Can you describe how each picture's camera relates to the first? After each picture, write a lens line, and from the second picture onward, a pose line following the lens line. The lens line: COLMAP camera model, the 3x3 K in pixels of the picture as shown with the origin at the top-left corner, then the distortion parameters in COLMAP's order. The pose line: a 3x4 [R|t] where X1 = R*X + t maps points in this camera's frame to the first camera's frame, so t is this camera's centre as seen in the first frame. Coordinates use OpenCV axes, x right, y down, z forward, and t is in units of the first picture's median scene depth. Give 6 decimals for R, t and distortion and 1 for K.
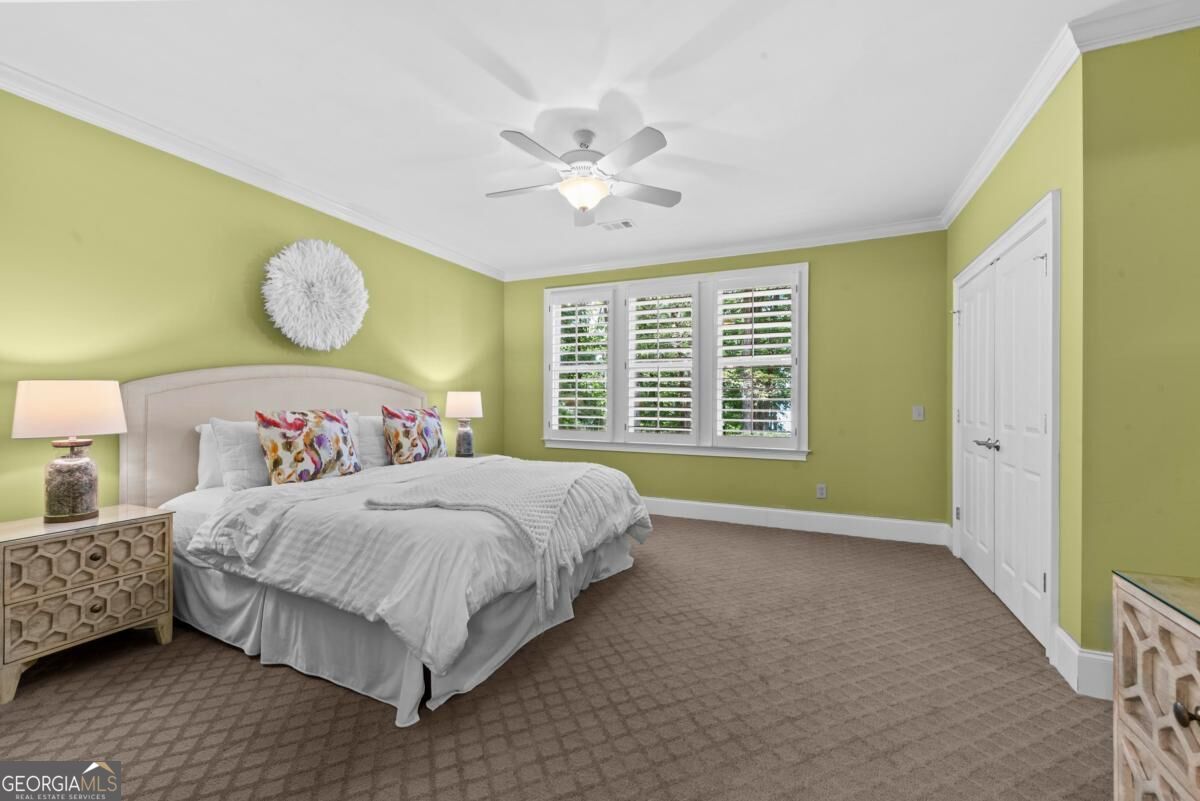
lens RADIAL K [[483.8, 0, 605.7], [0, 483.8, 396.9], [0, 0, 1]] dist [0.000666, 0.000011]
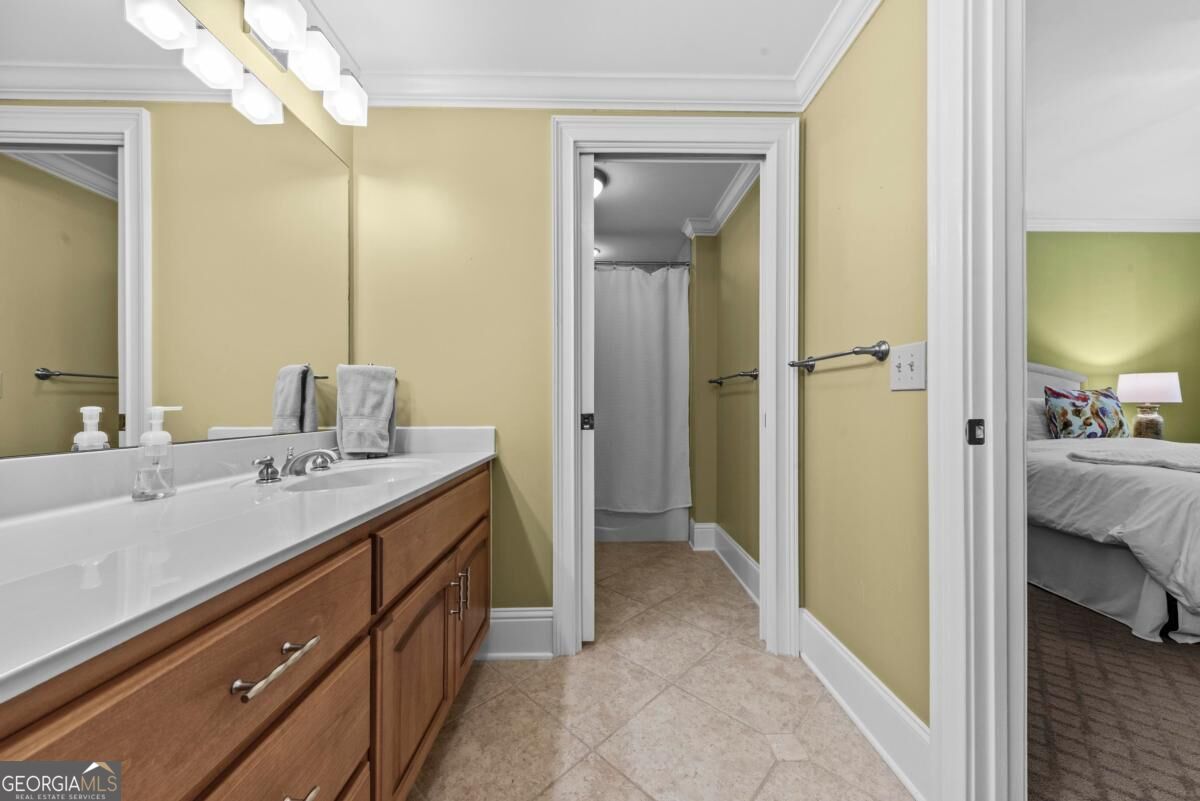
lens RADIAL K [[432.0, 0, 600.8], [0, 432.0, 399.9], [0, 0, 1]] dist [0.001938, 0.000509]
pose [[0.440542, -0.009296, -0.897684, -0.040010], [0.002374, 0.999955, -0.009190, 0.093584], [0.897729, 0.001918, 0.440545, -0.577421]]
